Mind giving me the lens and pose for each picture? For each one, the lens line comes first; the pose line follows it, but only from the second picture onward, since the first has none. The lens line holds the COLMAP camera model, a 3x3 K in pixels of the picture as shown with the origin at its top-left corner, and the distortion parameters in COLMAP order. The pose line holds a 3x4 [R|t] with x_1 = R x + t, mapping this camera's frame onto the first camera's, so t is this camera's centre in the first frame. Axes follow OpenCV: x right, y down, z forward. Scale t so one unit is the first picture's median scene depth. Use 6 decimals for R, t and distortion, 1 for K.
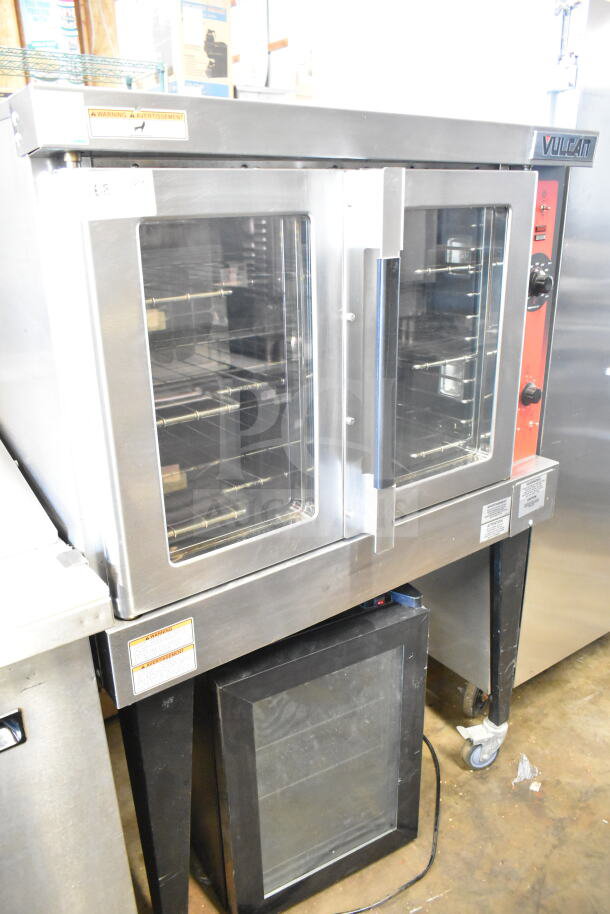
lens RADIAL K [[707.7, 0, 302.3], [0, 707.7, 461.1], [0, 0, 1]] dist [0.005767, 0.001353]
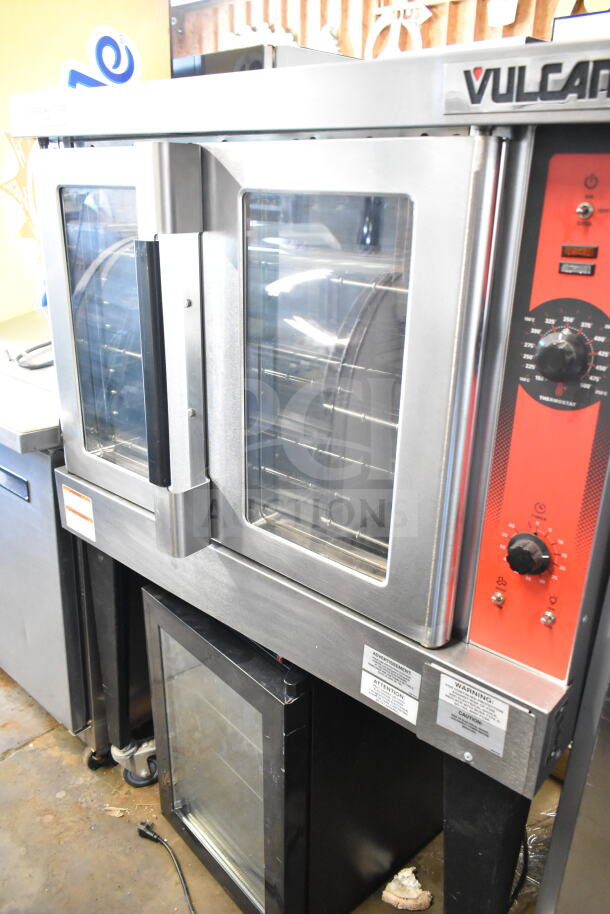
lens RADIAL K [[707.7, 0, 302.0], [0, 707.7, 451.1], [0, 0, 1]] dist [0.005767, 0.001353]
pose [[0.207720, 0.379766, -0.901460, 0.883380], [-0.356722, 0.887506, 0.291689, -0.309827], [0.910825, 0.260980, 0.319824, 0.776382]]
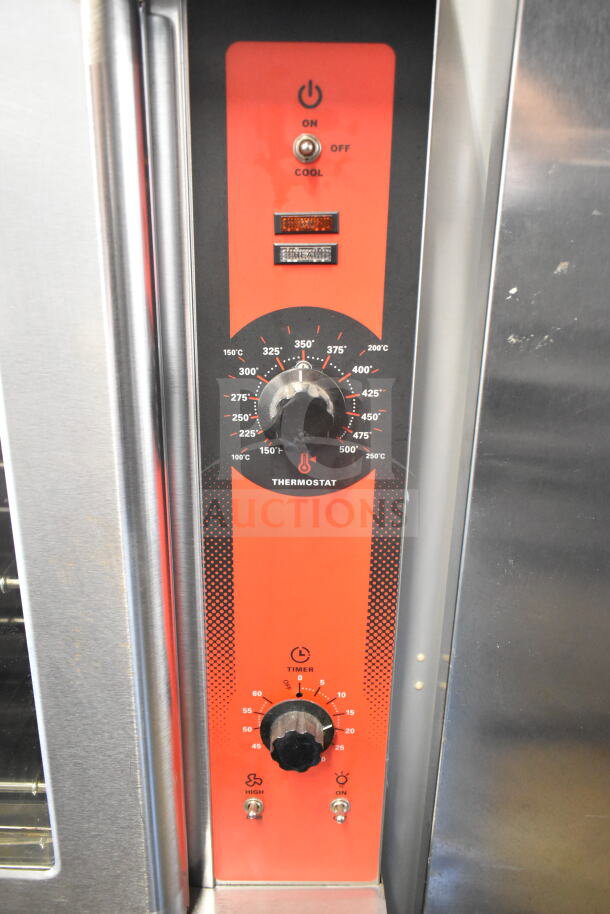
lens RADIAL K [[783.4, 0, 304.3], [0, 783.4, 455.8], [0, 0, 1]] dist [-0.020555, 0.002317]
pose [[0.792863, 0.247634, -0.556818, 0.584710], [-0.237569, 0.967024, 0.091787, -0.297610], [0.561186, 0.059508, 0.825548, 0.835298]]
